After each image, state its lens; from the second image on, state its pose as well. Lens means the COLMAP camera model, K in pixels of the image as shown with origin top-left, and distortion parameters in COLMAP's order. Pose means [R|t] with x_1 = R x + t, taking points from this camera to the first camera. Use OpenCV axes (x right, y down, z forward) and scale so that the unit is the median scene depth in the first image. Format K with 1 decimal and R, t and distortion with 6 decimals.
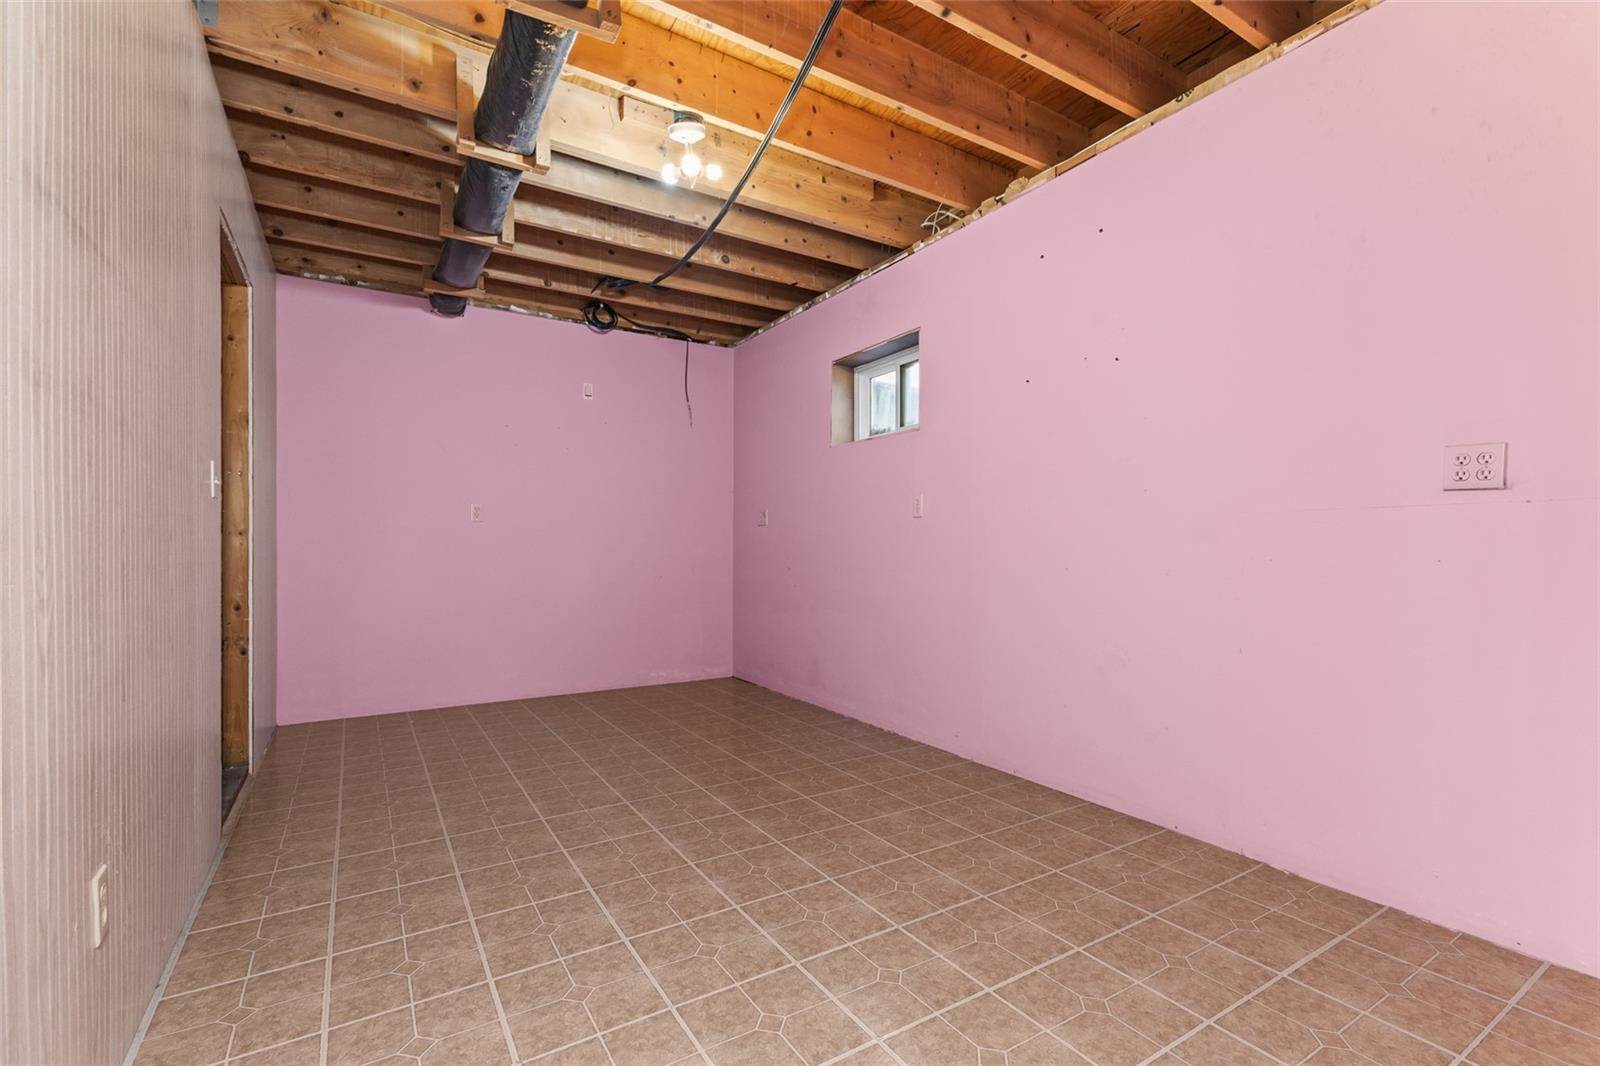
lens RADIAL K [[708.5, 0, 797.9], [0, 708.5, 541.3], [0, 0, 1]] dist [0.011537, -0.001889]
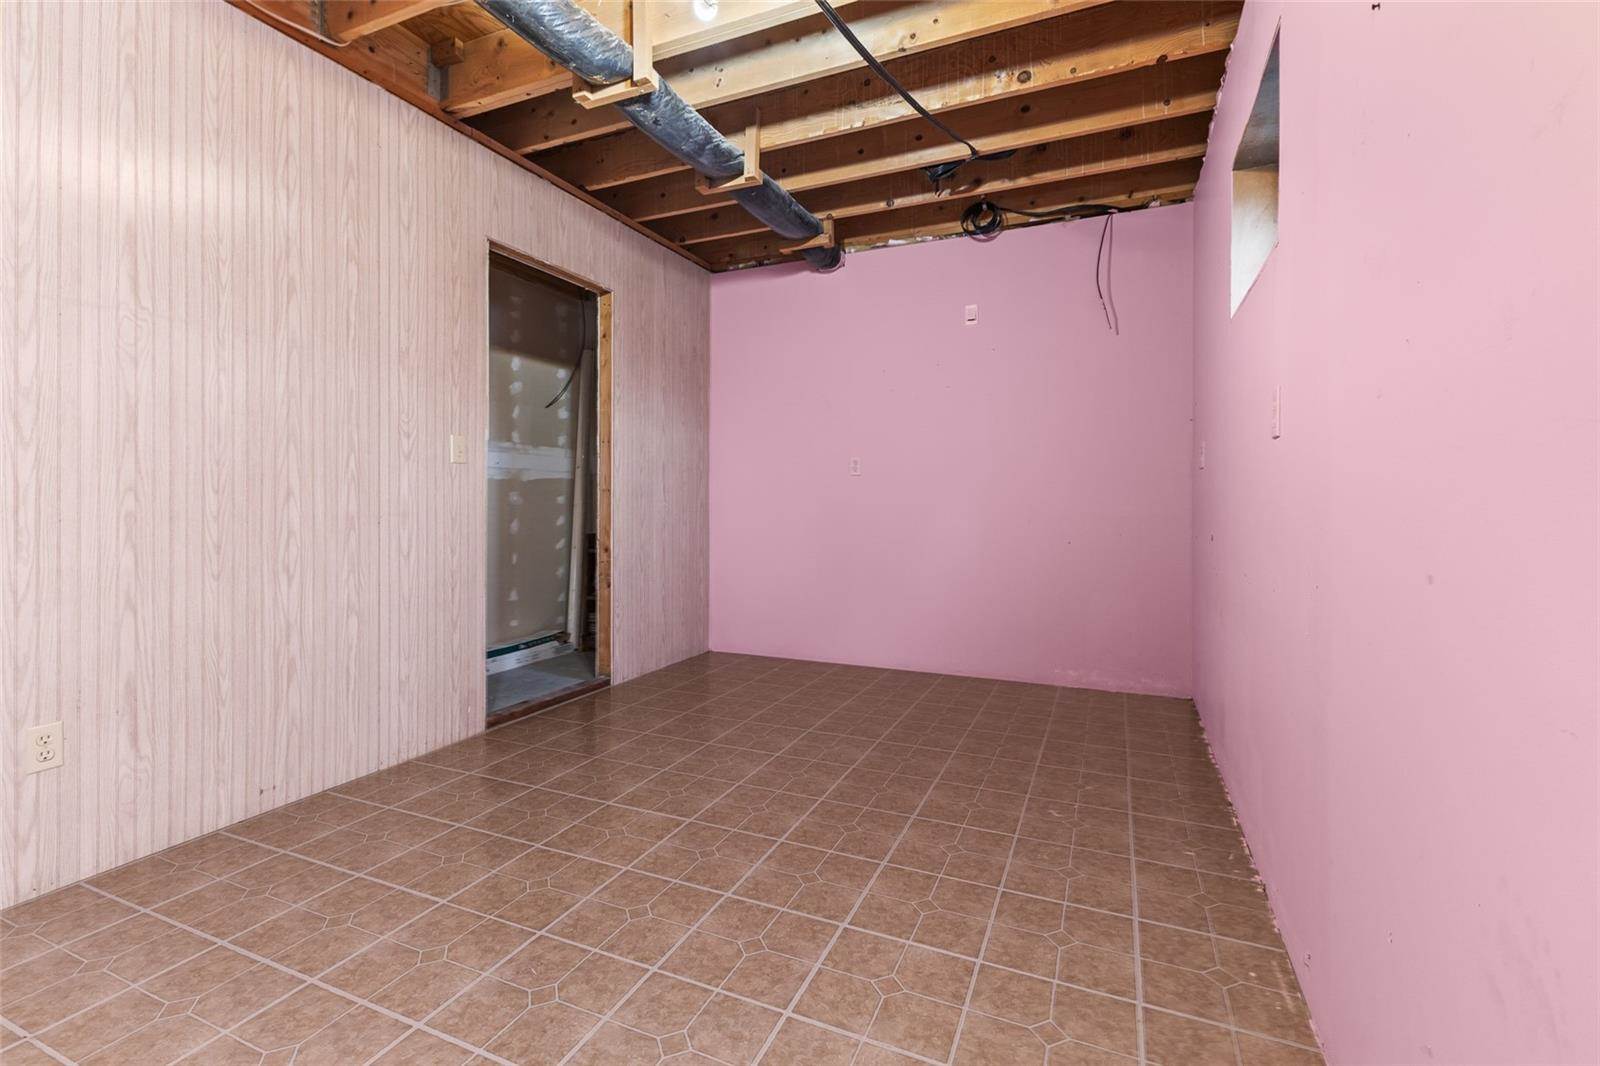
lens RADIAL K [[708.5, 0, 806.4], [0, 708.5, 499.9], [0, 0, 1]] dist [0.011537, -0.001889]
pose [[0.566428, 0.001631, -0.824110, 0.298261], [0.004530, 0.999977, 0.005092, -0.000114], [0.824099, -0.006618, 0.566407, 0.391033]]
